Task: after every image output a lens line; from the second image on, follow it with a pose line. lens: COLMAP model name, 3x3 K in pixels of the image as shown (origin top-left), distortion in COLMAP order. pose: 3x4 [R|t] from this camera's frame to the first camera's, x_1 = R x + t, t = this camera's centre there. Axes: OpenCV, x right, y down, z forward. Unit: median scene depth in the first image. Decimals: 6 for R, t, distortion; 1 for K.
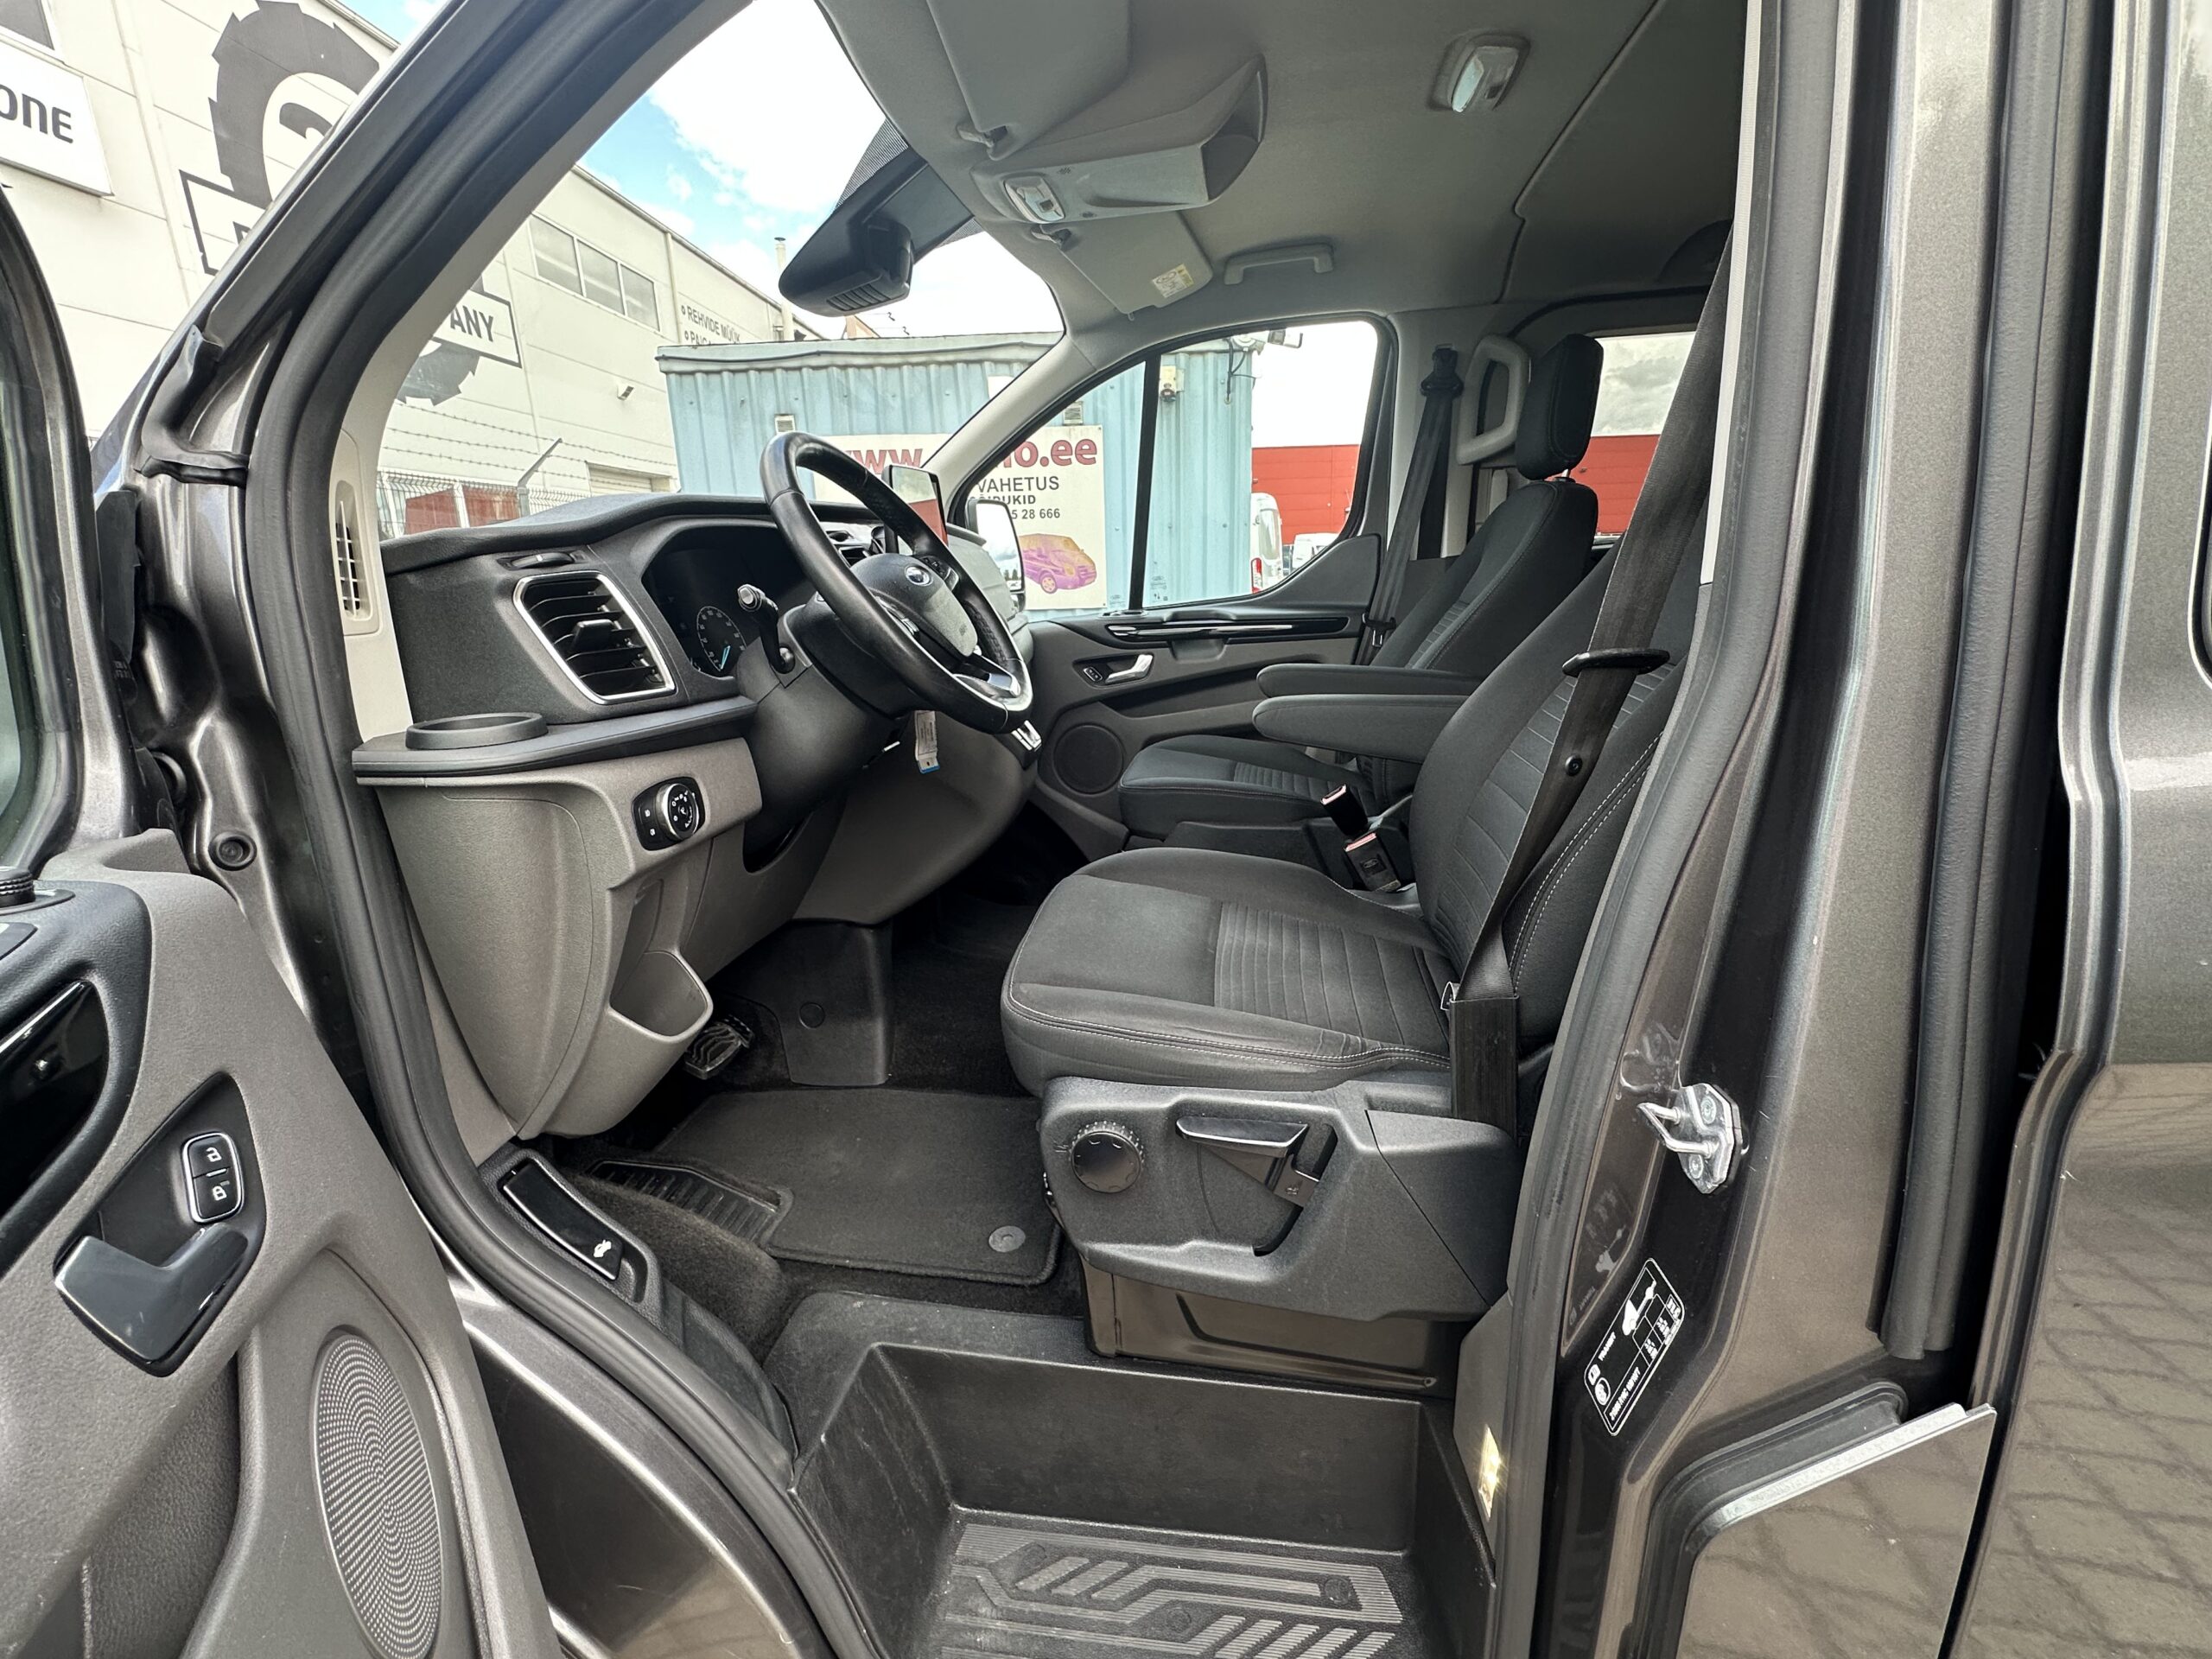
lens RADIAL K [[996.4, 0, 1103.8], [0, 996.4, 832.8], [0, 0, 1]] dist [-0.004636, 0.001531]
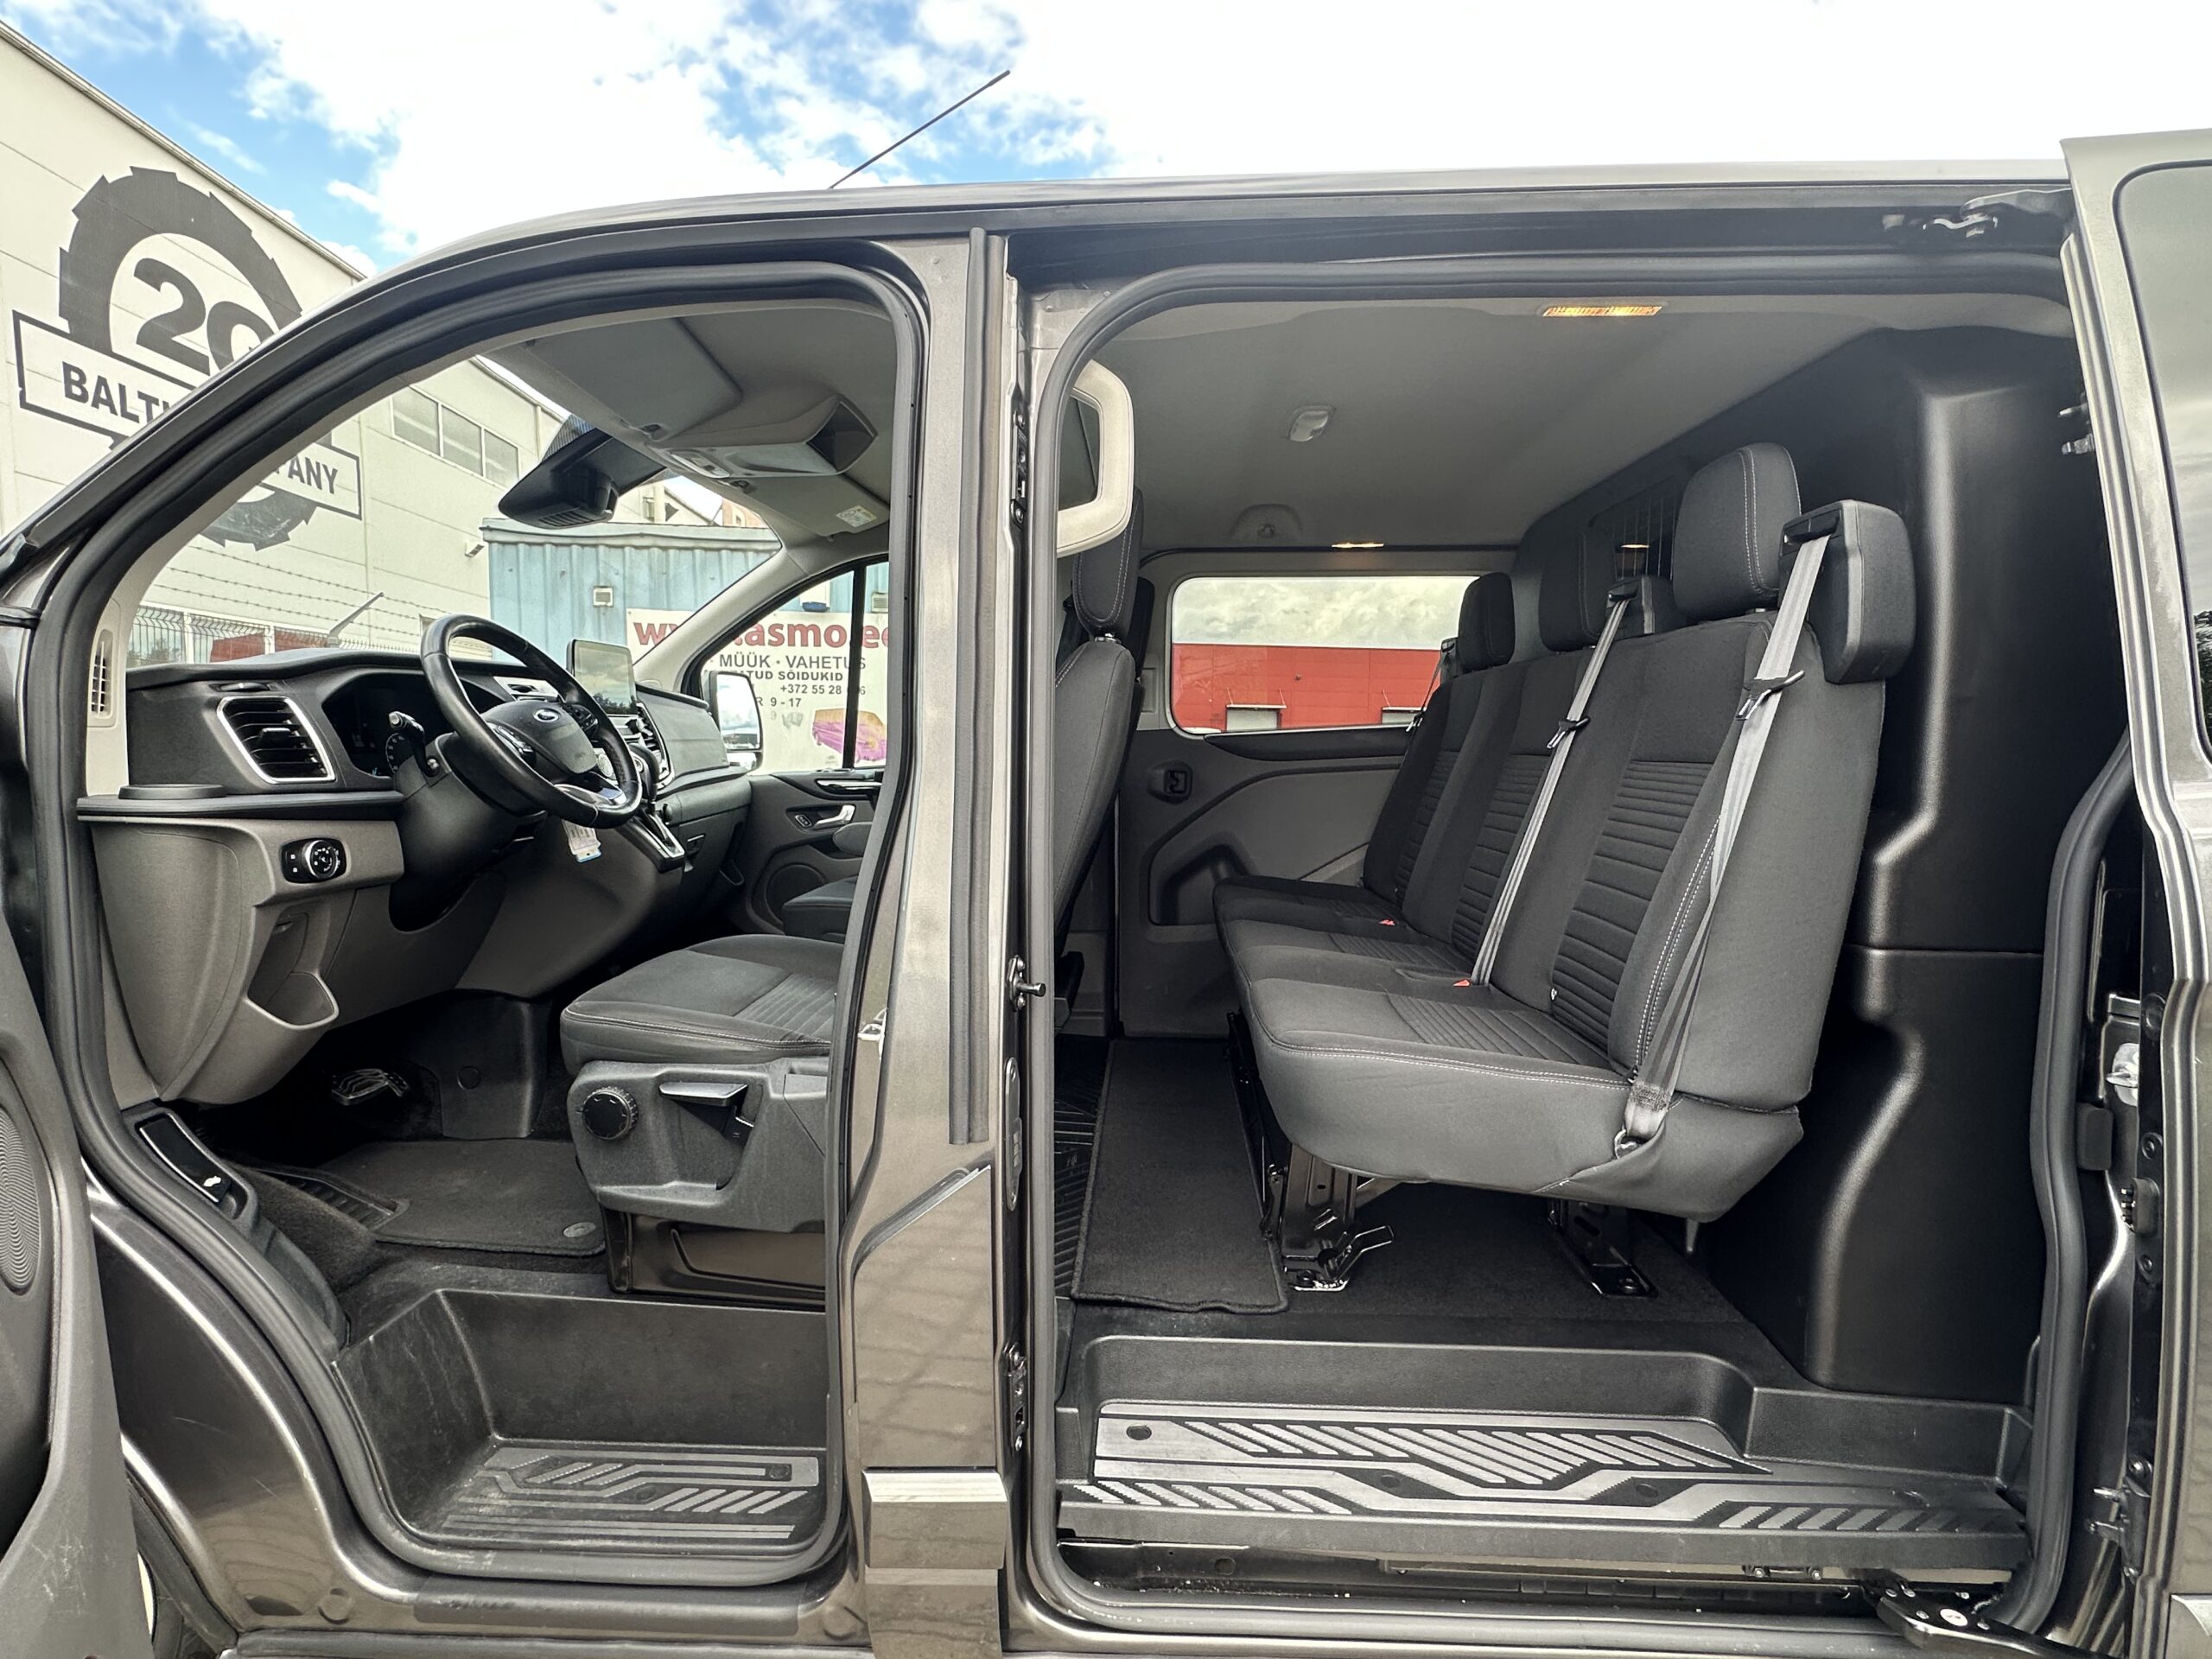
lens RADIAL K [[1061.3, 0, 1102.9], [0, 1061.3, 834.9], [0, 0, 1]] dist [-0.005973, 0.002529]
pose [[0.993129, 0.038060, 0.110659, 0.432592], [-0.017143, 0.982748, -0.184151, 0.168912], [-0.115758, 0.180989, 0.976649, -0.521045]]
